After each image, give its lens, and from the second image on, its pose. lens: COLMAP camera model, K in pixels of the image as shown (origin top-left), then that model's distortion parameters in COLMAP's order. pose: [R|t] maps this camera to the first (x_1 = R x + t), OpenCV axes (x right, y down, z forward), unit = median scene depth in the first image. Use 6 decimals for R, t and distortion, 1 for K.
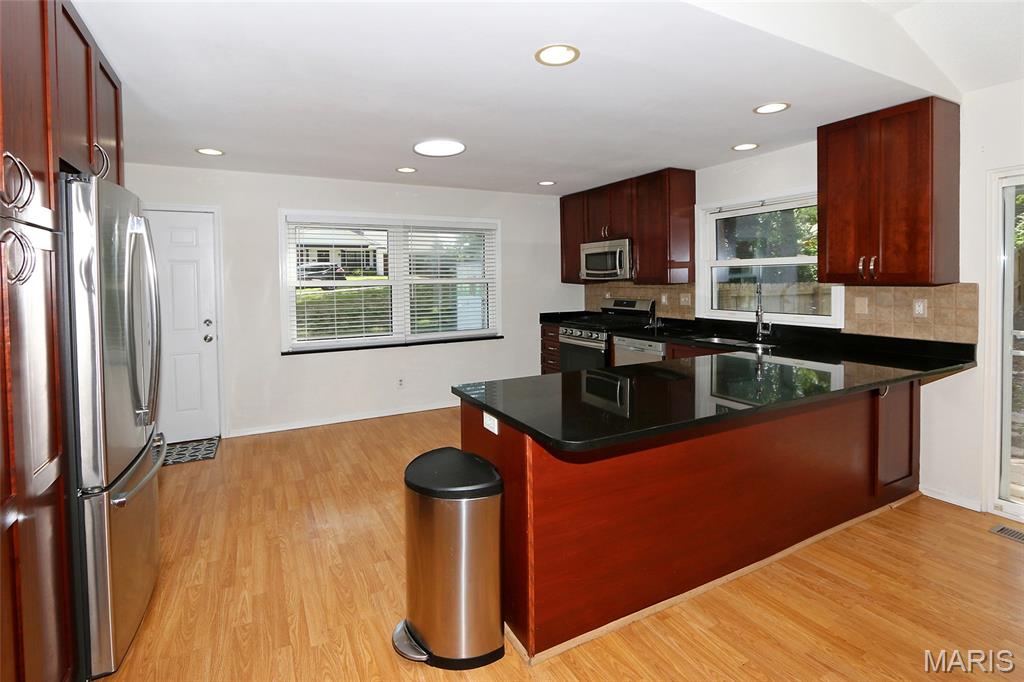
lens RADIAL K [[494.8, 0, 513.9], [0, 494.8, 295.1], [0, 0, 1]] dist [-0.003843, -0.000190]
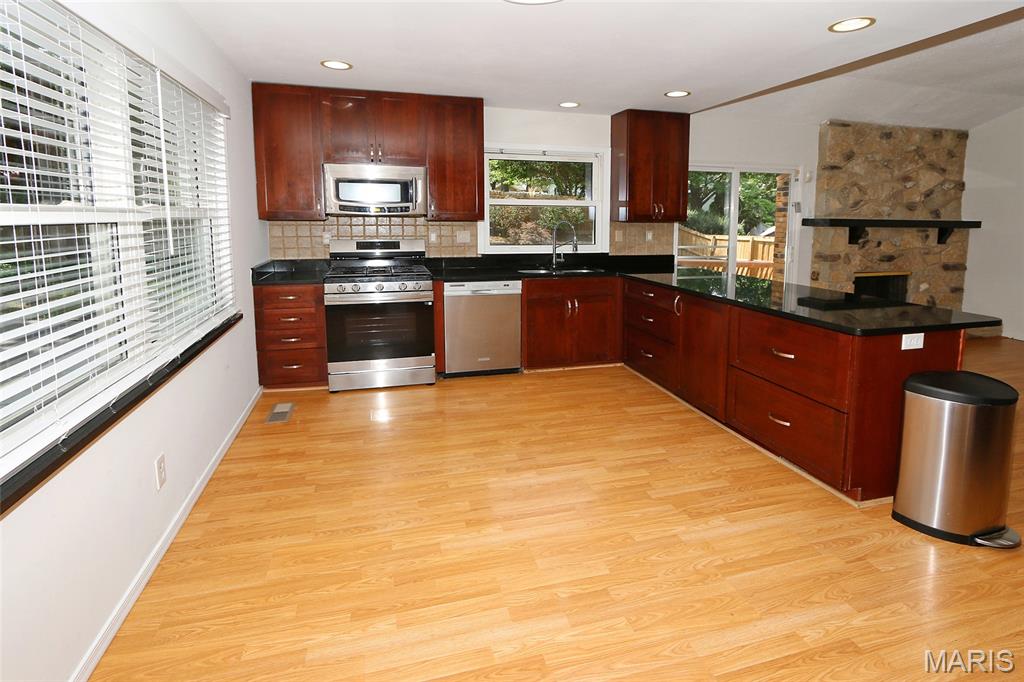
lens RADIAL K [[462.6, 0, 554.0], [0, 462.6, 251.3], [0, 0, 1]] dist [0.001821, 0.000077]
pose [[0.230724, -0.058614, 0.971252, -0.516007], [0.018911, 0.998266, 0.055752, -0.010666], [-0.972835, 0.005504, 0.231432, 0.629848]]
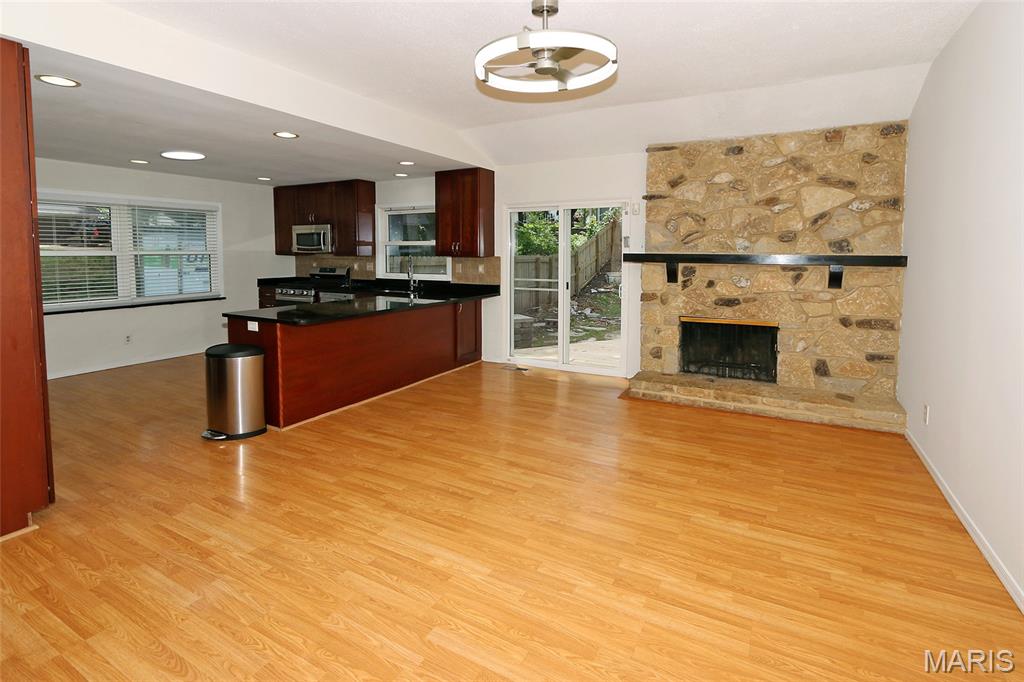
lens RADIAL K [[465.0, 0, 515.1], [0, 465.0, 274.9], [0, 0, 1]] dist [-0.003596, -0.000109]
pose [[0.826393, -0.014333, 0.562911, -0.087531], [0.005999, 0.999843, 0.016652, 0.013358], [-0.563061, -0.010384, 0.826350, -0.431077]]
